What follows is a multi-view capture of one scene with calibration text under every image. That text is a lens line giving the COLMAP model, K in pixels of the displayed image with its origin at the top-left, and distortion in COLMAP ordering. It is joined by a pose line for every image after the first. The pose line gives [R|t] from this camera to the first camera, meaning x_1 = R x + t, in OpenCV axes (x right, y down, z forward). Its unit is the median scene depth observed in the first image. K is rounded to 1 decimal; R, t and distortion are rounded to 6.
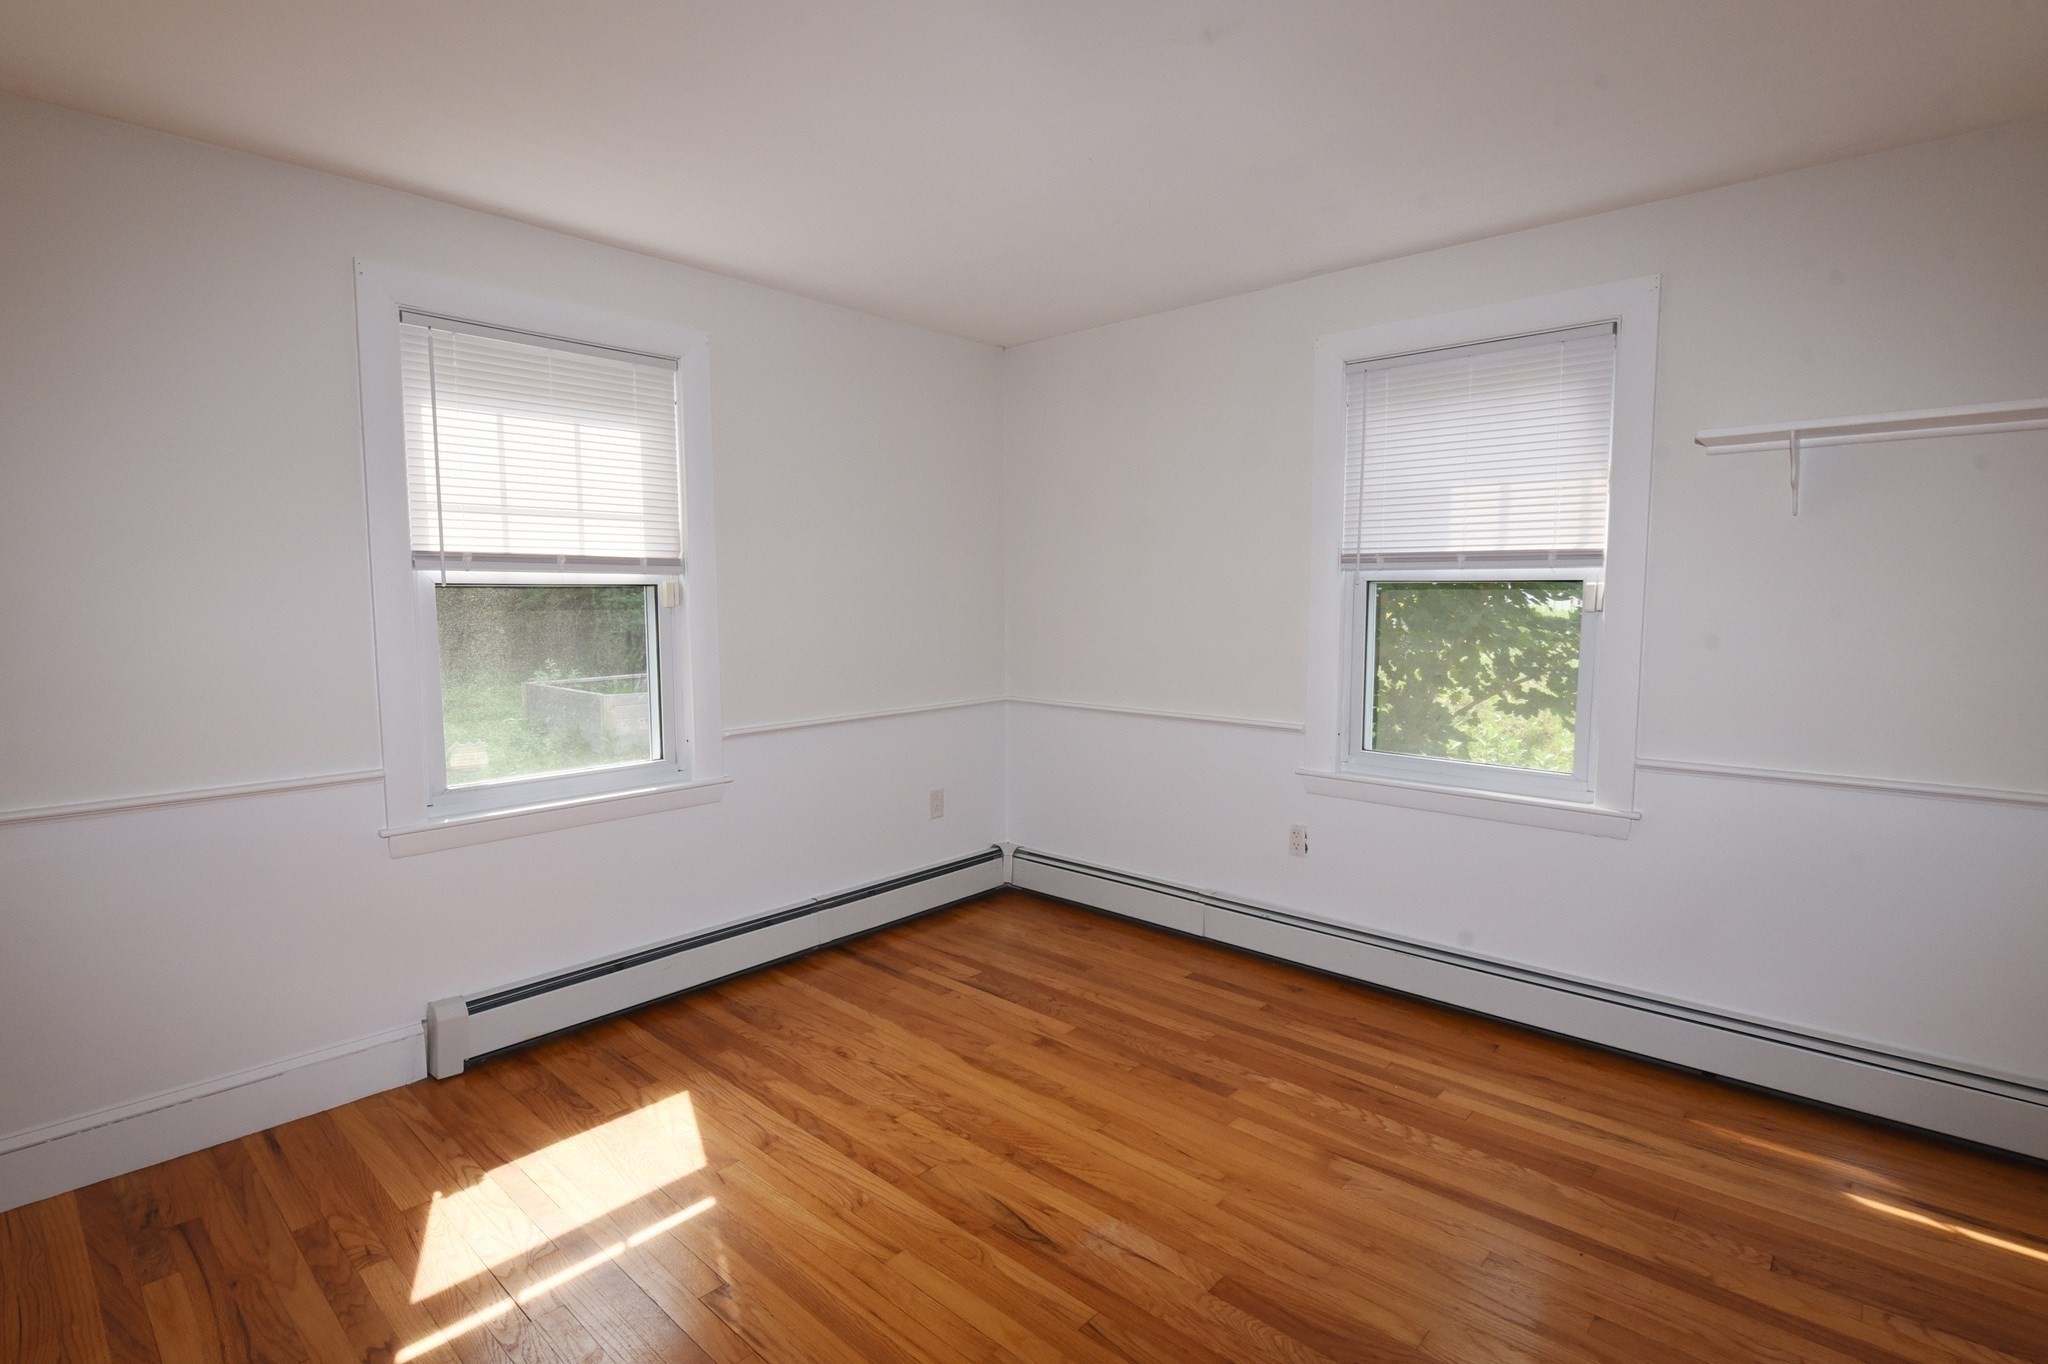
lens RADIAL K [[984.5, 0, 1026.7], [0, 984.5, 684.2], [0, 0, 1]] dist [-0.010377, -0.004517]
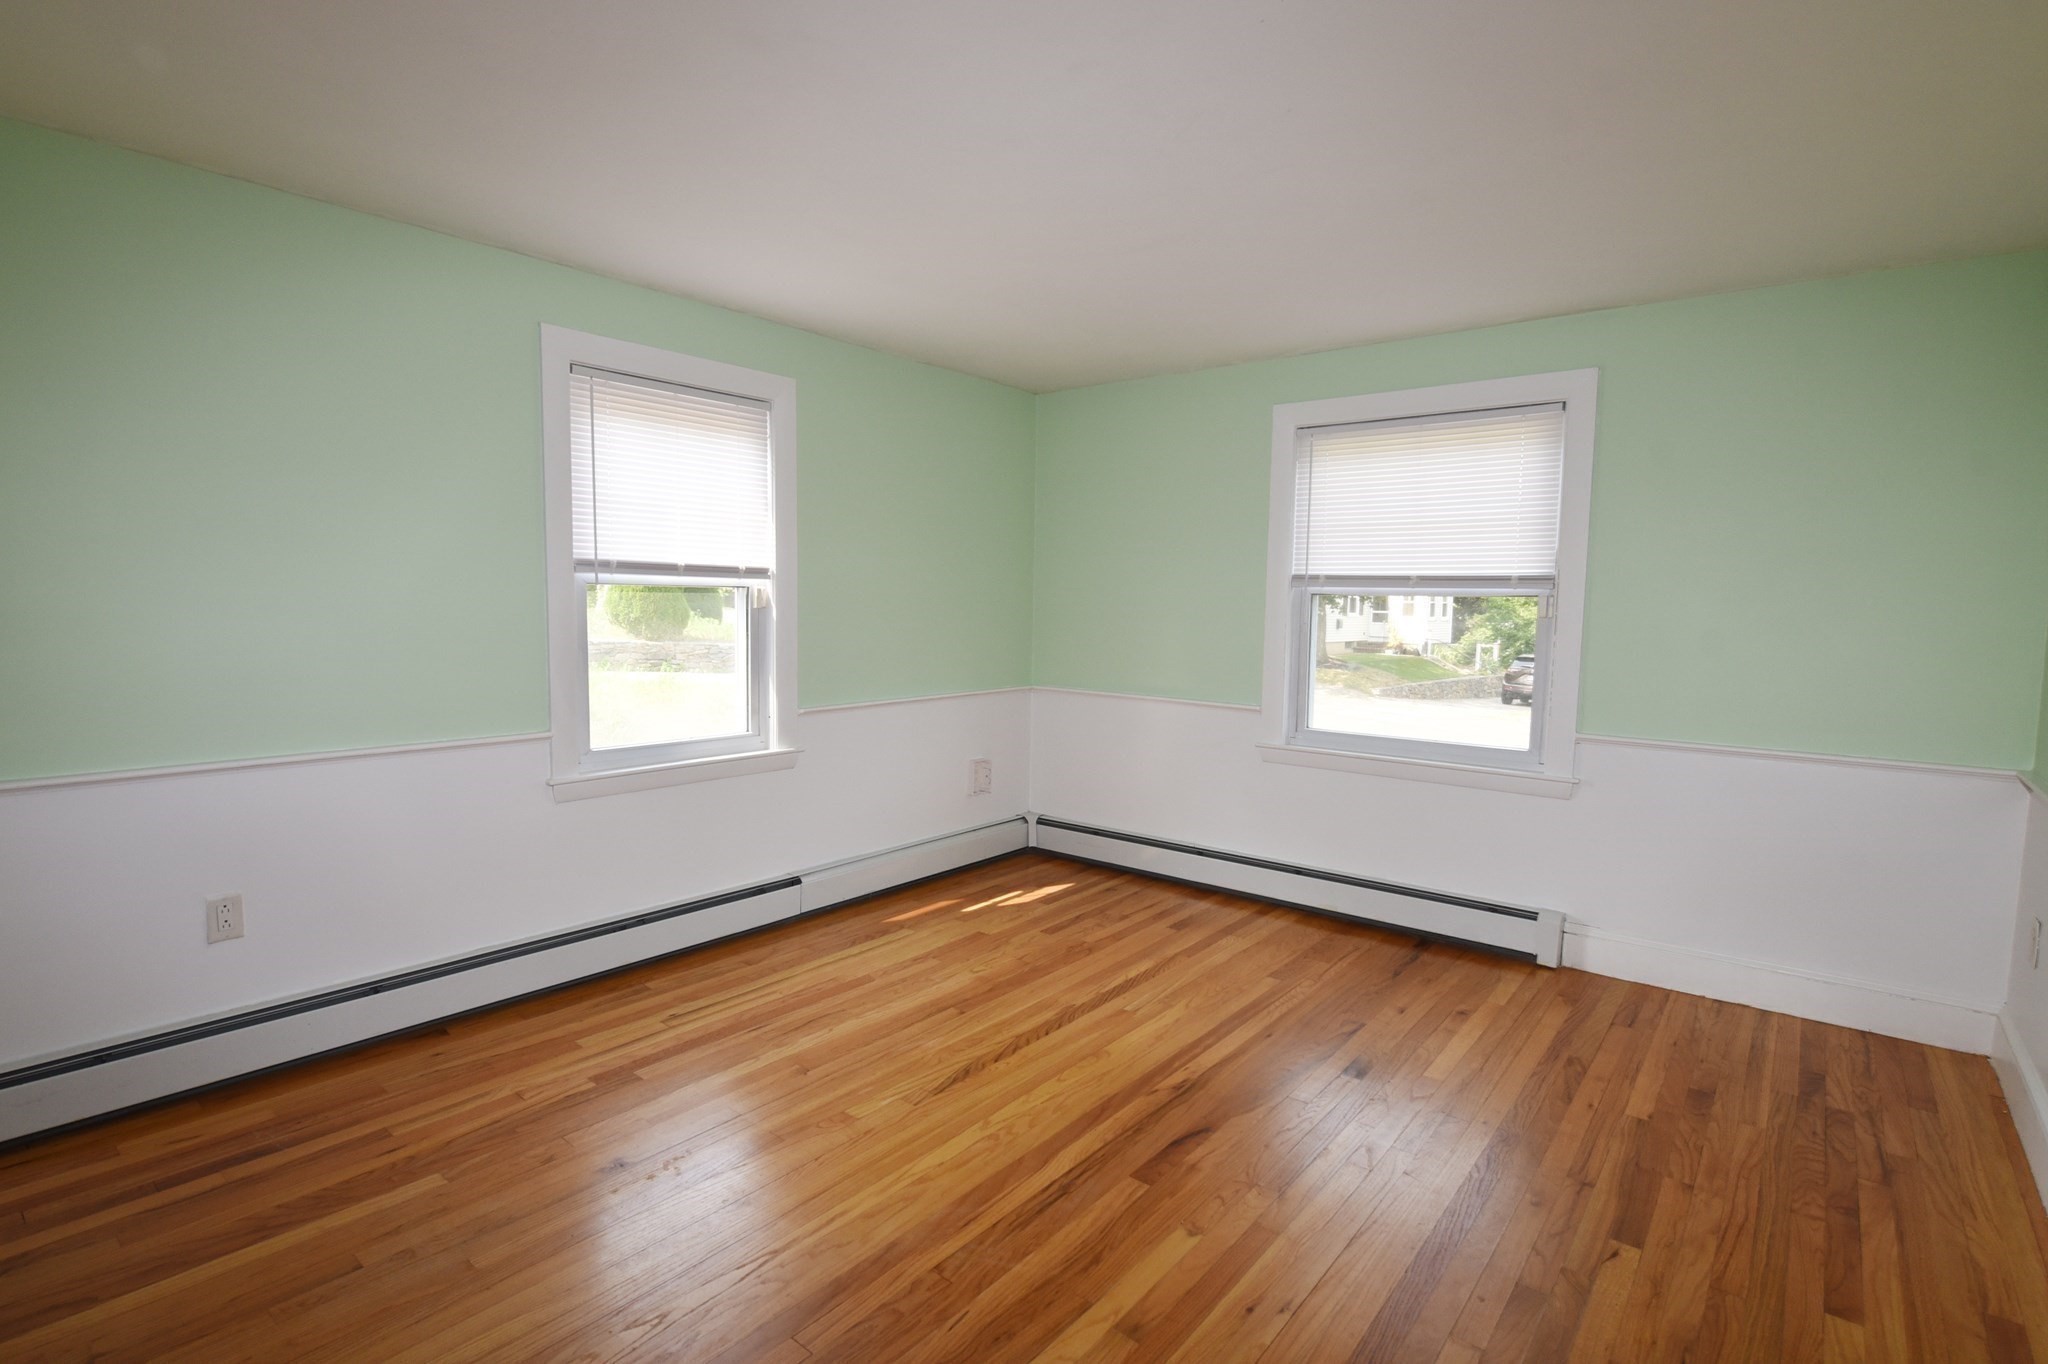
lens RADIAL K [[984.5, 0, 1022.8], [0, 984.5, 684.8], [0, 0, 1]] dist [-0.010377, -0.004517]
pose [[0.993799, 0.009092, 0.110821, -0.189920], [-0.009745, 0.999938, 0.005346, 0.010086], [-0.110765, -0.006393, 0.993826, -0.270475]]
